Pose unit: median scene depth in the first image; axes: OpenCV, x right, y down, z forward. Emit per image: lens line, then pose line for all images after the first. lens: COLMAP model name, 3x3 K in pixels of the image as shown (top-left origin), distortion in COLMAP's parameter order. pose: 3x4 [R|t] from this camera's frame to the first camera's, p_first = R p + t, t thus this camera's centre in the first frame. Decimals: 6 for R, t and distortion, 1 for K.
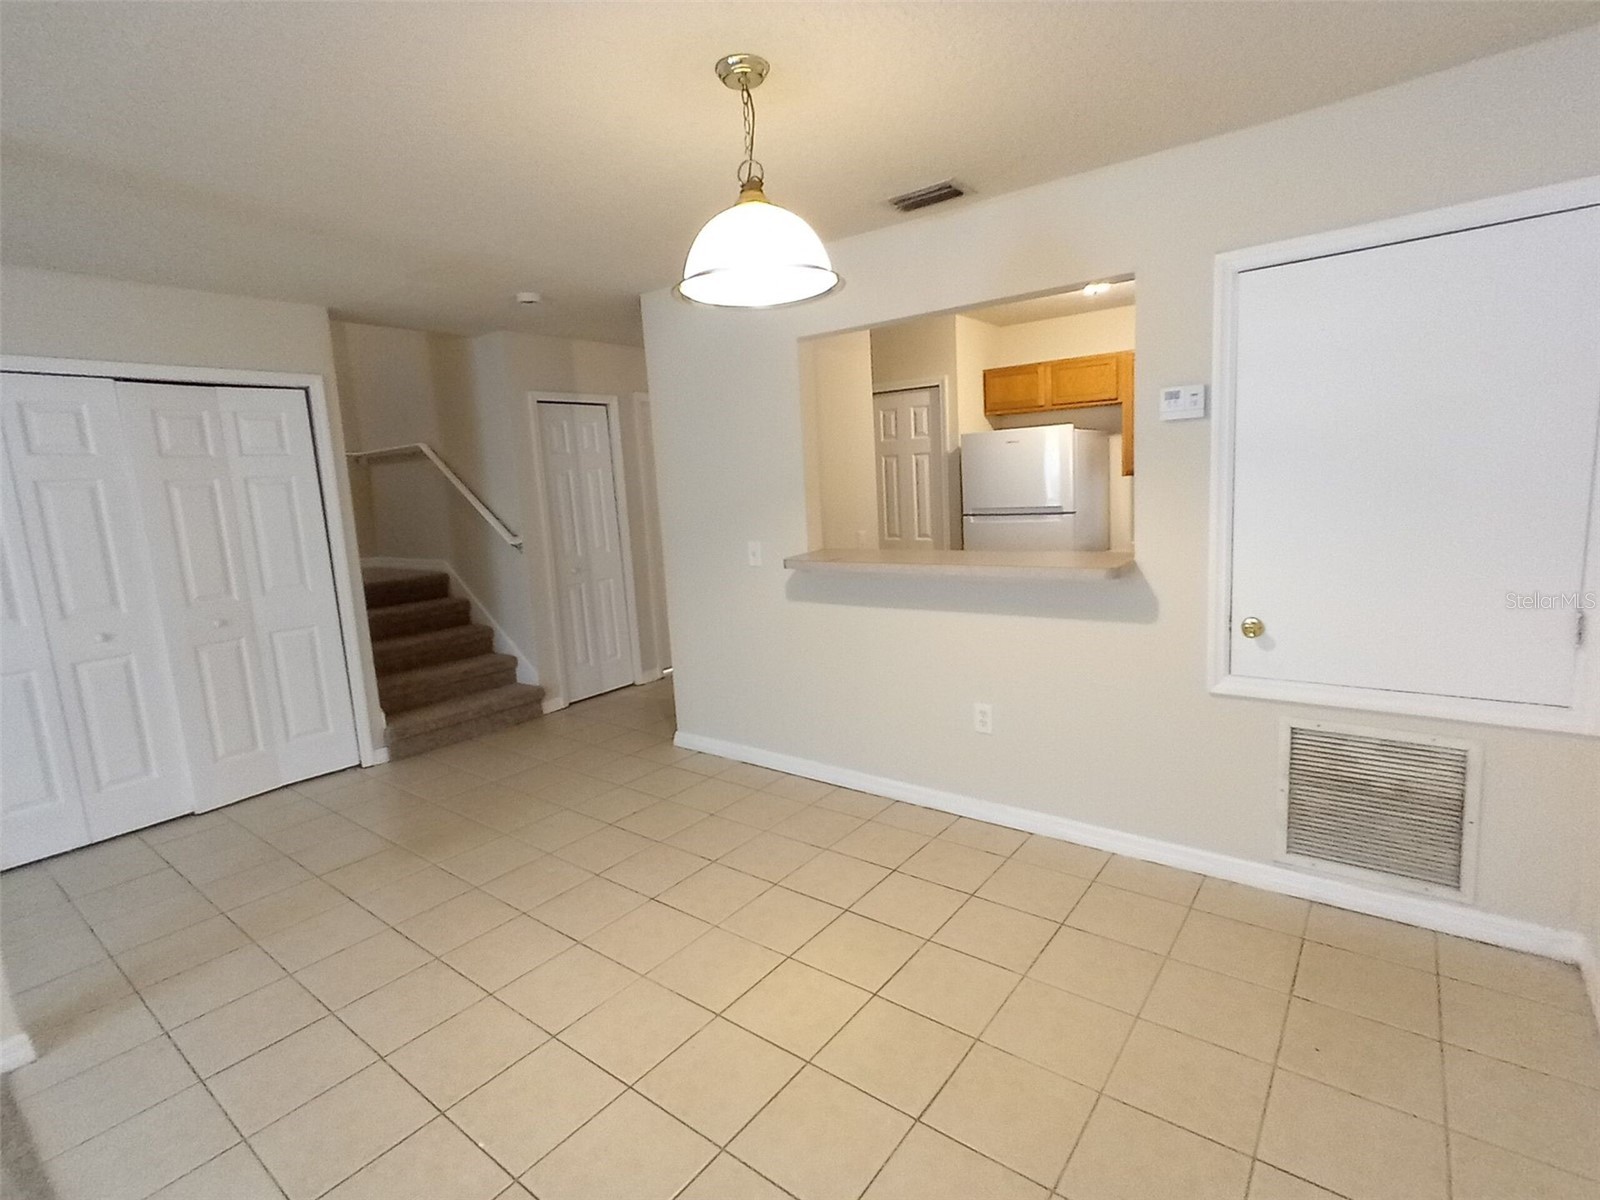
lens RADIAL K [[780.9, 0, 797.0], [0, 780.9, 597.7], [0, 0, 1]] dist [0.001231, 0.001515]
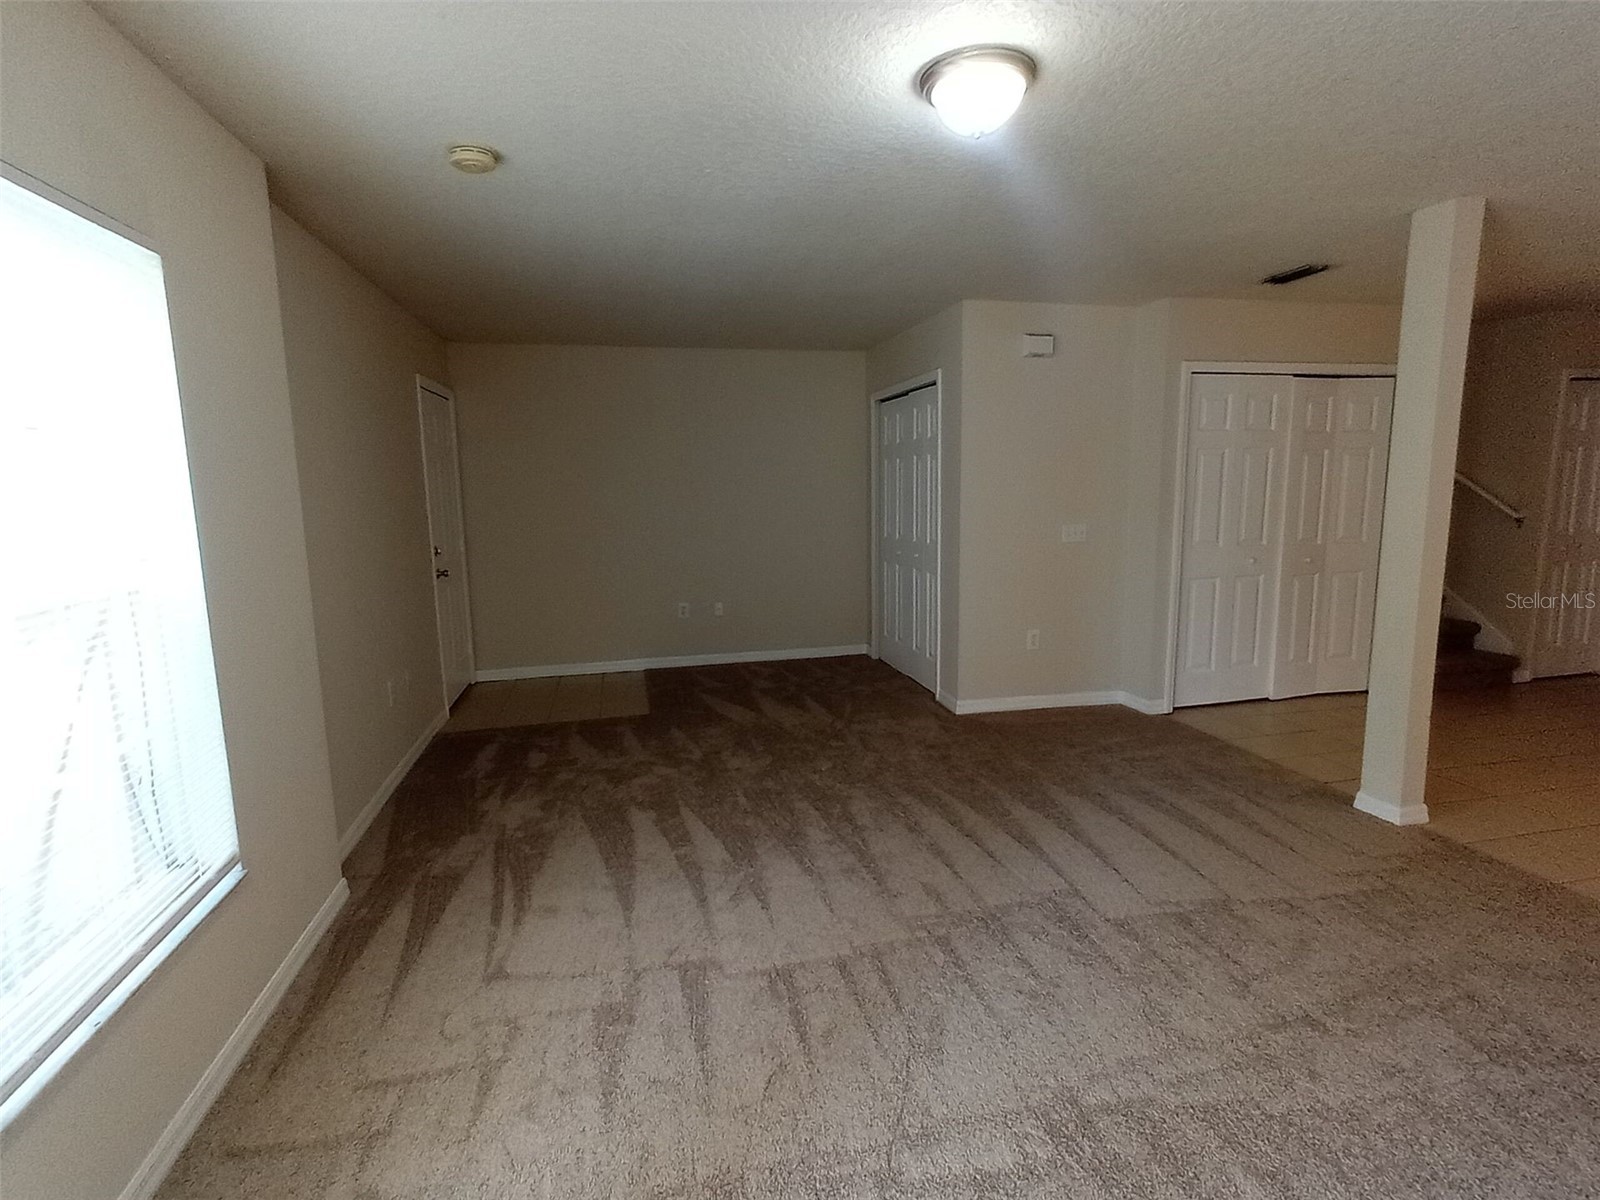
lens RADIAL K [[780.9, 0, 797.0], [0, 780.9, 597.7], [0, 0, 1]] dist [0.001231, 0.001515]
pose [[0.771598, 0.132546, -0.622148, -0.431880], [-0.120830, 0.990783, 0.061227, 0.089581], [0.624529, 0.027931, 0.780502, -0.418750]]
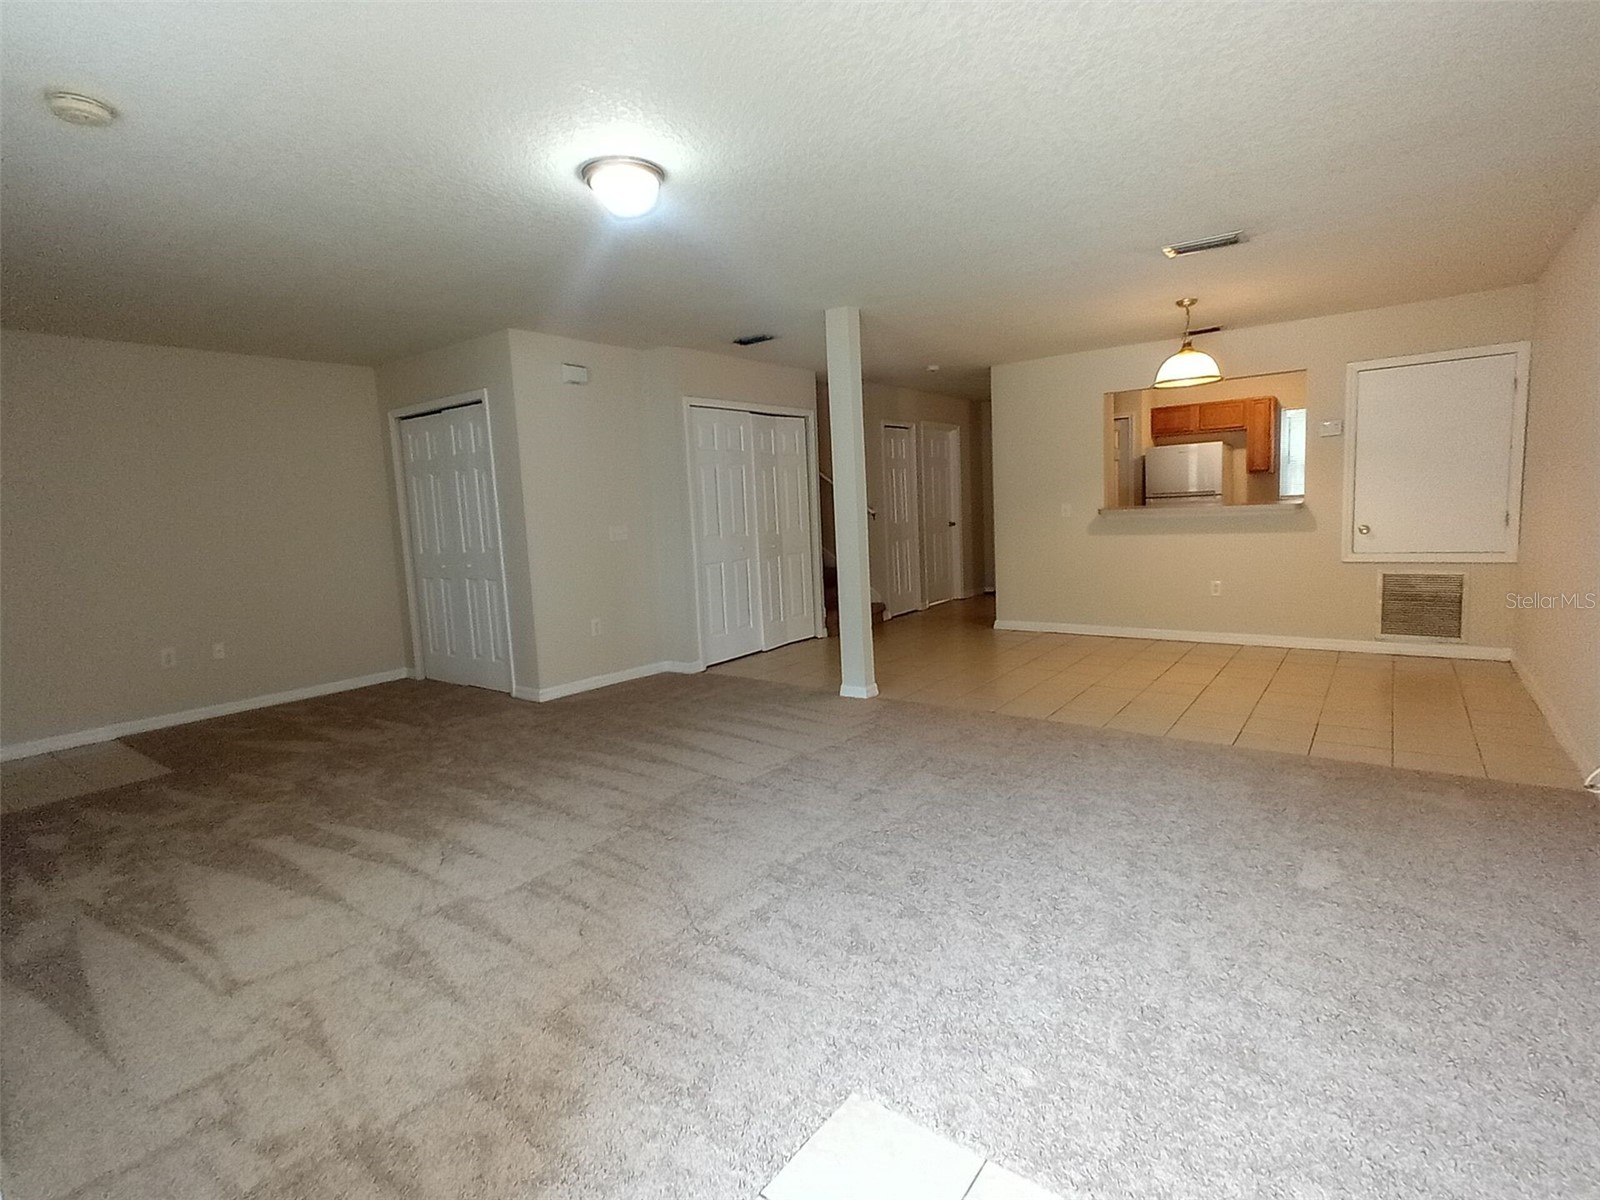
lens RADIAL K [[780.9, 0, 797.0], [0, 780.9, 597.7], [0, 0, 1]] dist [0.001231, 0.001515]
pose [[0.999963, 0.005545, 0.006555, -0.516834], [-0.005328, 0.999453, -0.032633, 0.155614], [-0.006732, 0.032597, 0.999446, -0.594386]]
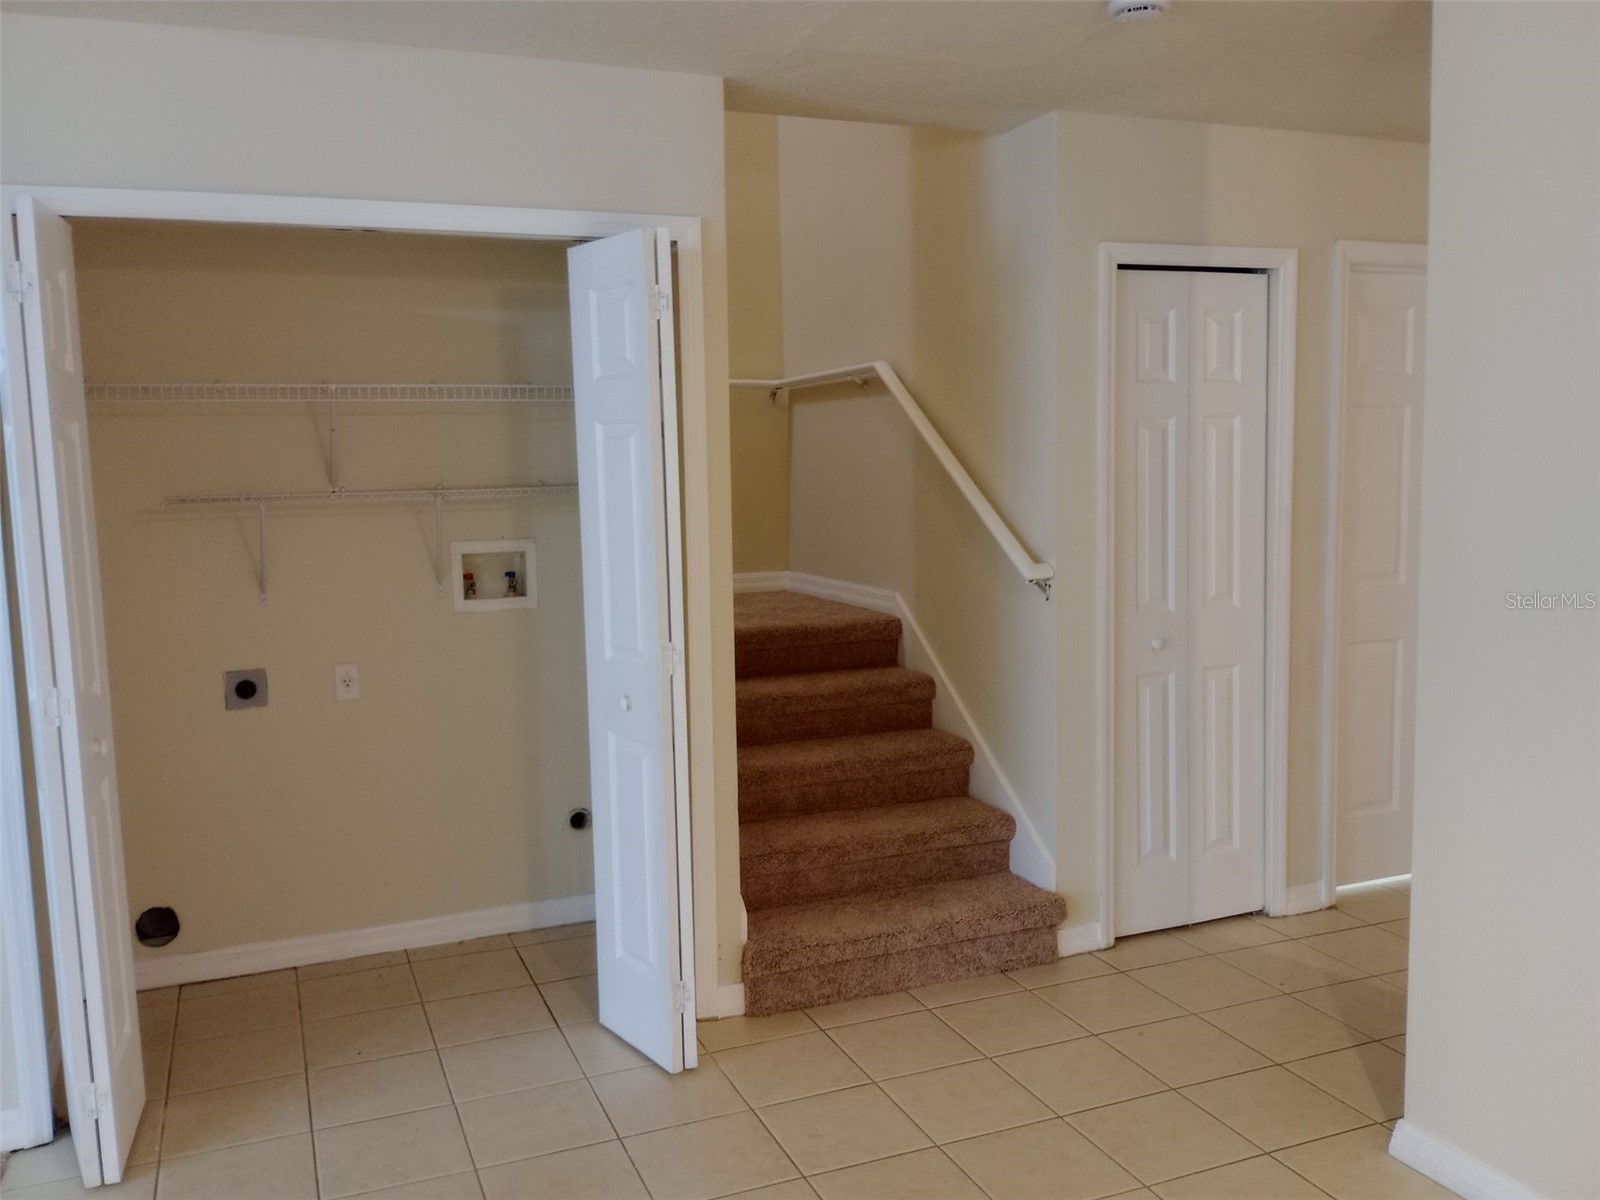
lens RADIAL K [[1300.2, 0, 800.4], [0, 1300.2, 608.5], [0, 0, 1]] dist [0.010435, 0.001582]
pose [[0.869192, 0.090820, -0.486063, -0.107740], [-0.099368, 0.995017, 0.008224, -0.042823], [0.484388, 0.041151, 0.873885, 0.263080]]
